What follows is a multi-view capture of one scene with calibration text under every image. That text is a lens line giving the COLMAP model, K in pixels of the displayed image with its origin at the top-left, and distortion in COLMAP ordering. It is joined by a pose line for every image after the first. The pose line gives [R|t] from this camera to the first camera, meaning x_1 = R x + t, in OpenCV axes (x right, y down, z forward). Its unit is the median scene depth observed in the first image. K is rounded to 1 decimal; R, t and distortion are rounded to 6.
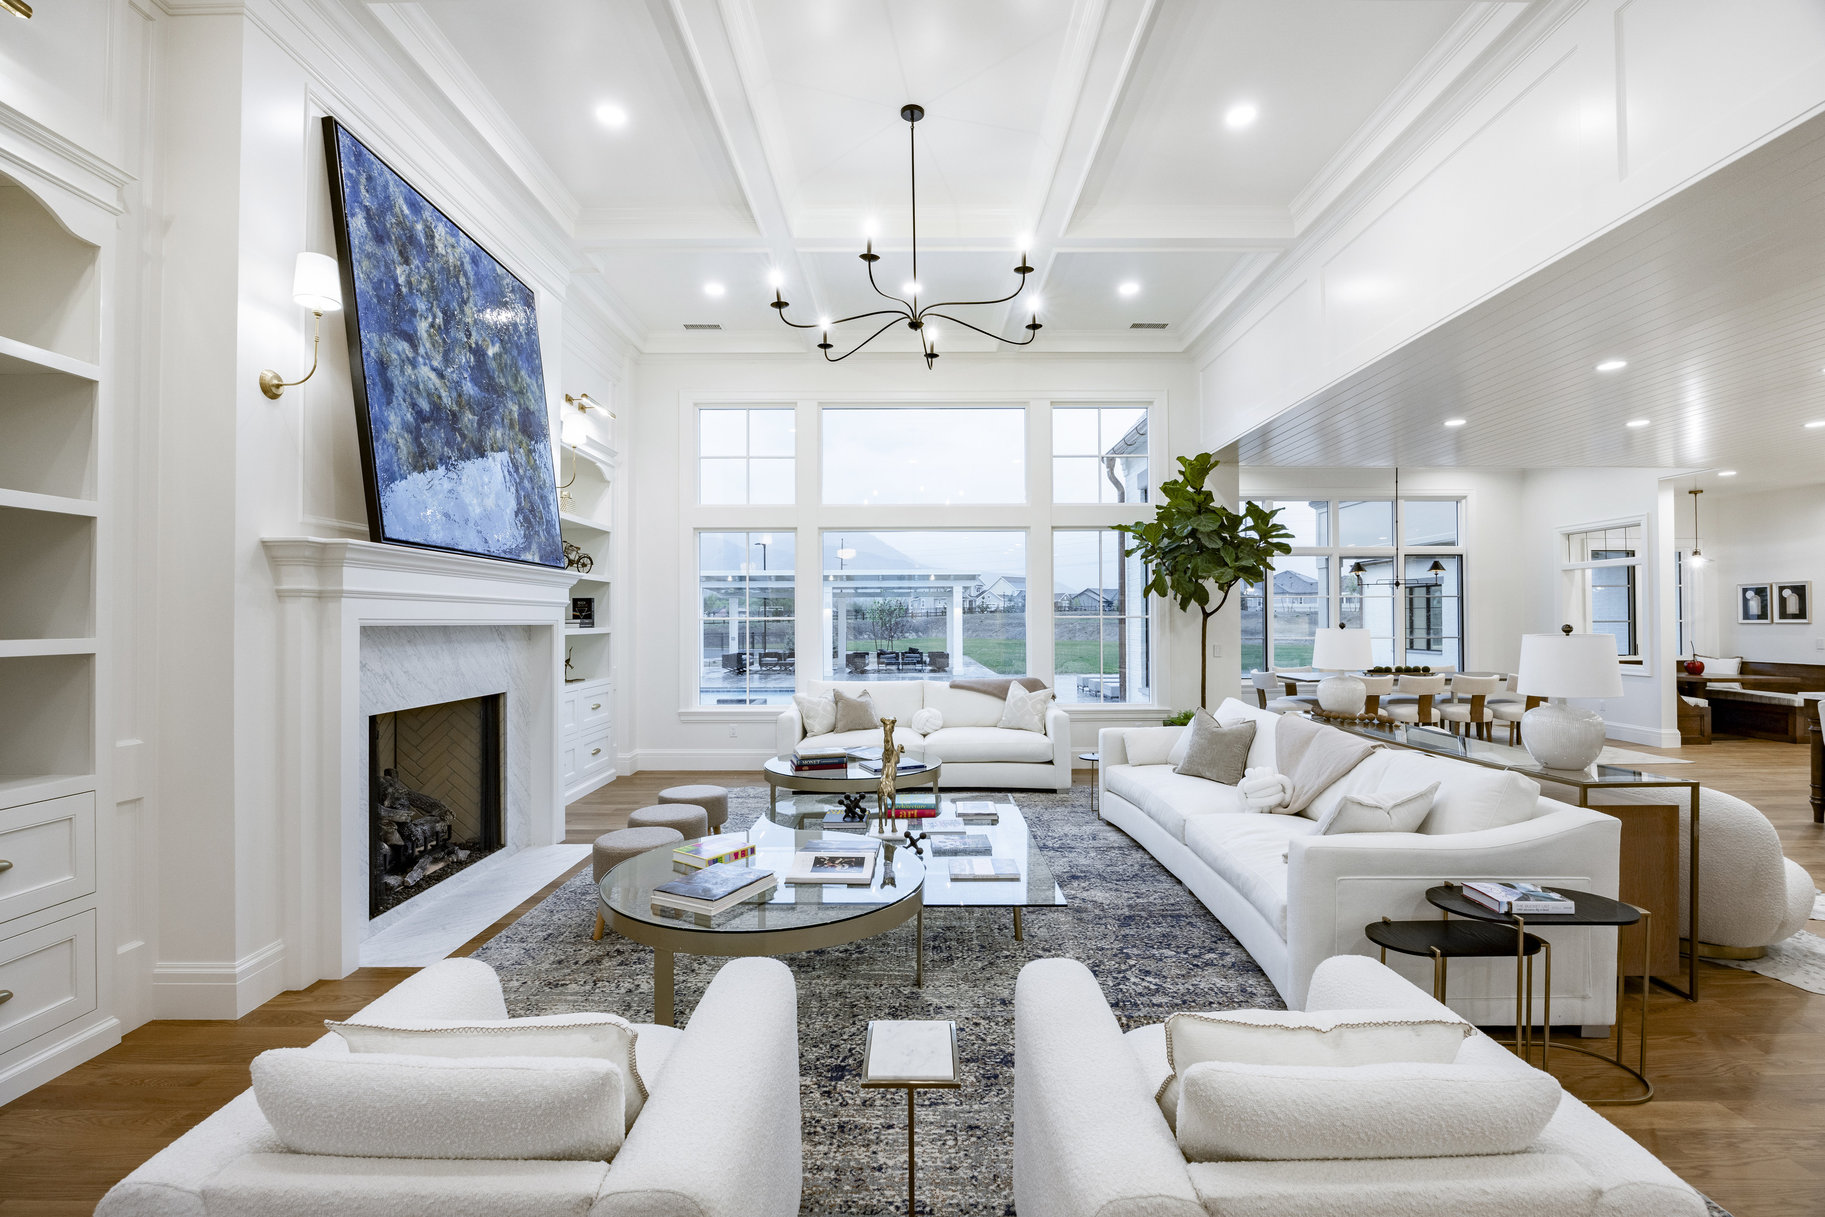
lens RADIAL K [[803.8, 0, 914.5], [0, 803.8, 619.0], [0, 0, 1]] dist [-0.013280, 0.001194]
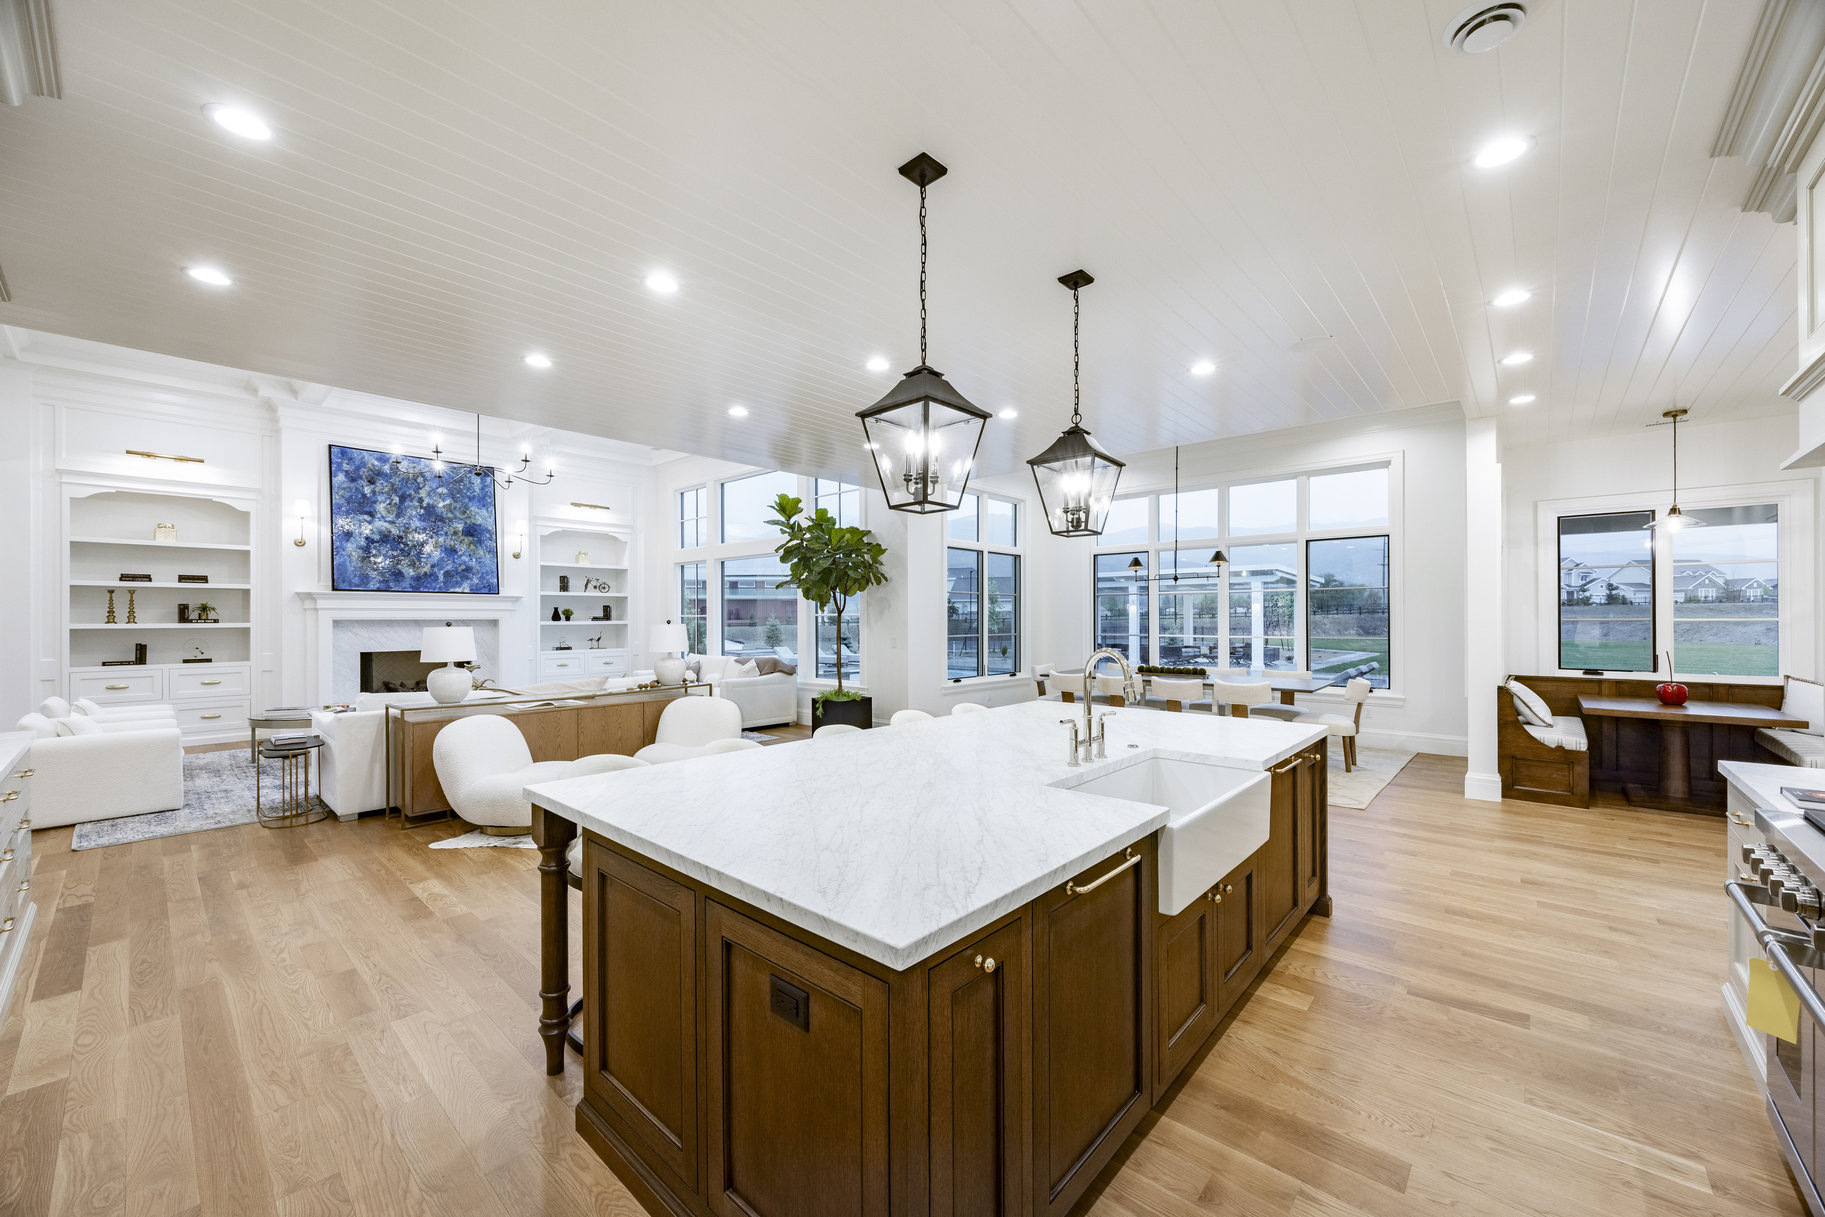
lens RADIAL K [[702.9, 0, 915.0], [0, 702.9, 618.8], [0, 0, 1]] dist [-0.000188, -0.000267]
pose [[0.743394, 0.003285, -0.668845, 0.960804], [0.002149, 0.999971, 0.007300, -0.003853], [0.668850, -0.006865, 0.743366, 0.194506]]
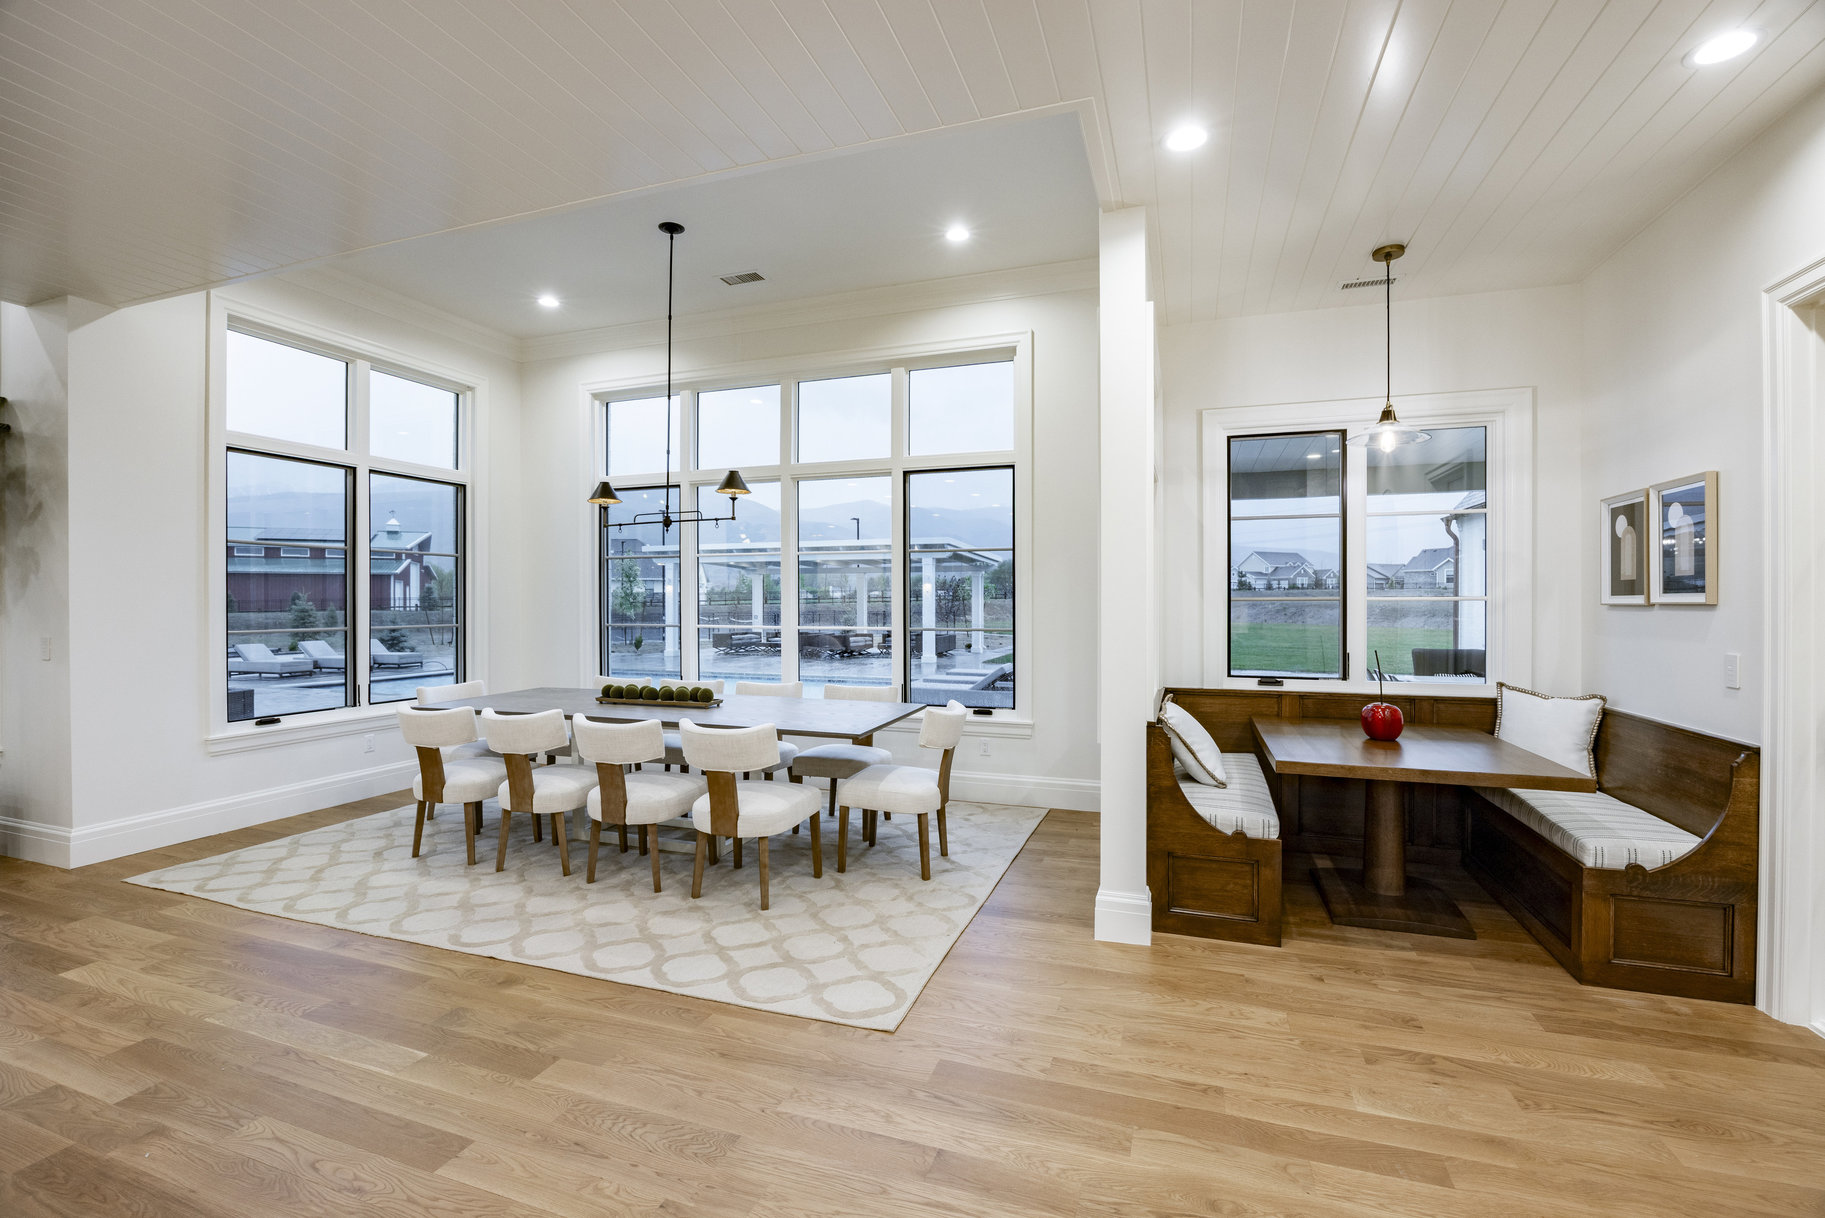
lens RADIAL K [[803.8, 0, 906.0], [0, 803.8, 611.7], [0, 0, 1]] dist [-0.013280, 0.001194]
pose [[0.941988, 0.008652, -0.335536, 0.948040], [-0.002768, 0.999834, 0.018009, 0.003112], [0.335636, -0.016035, 0.941855, 0.598379]]
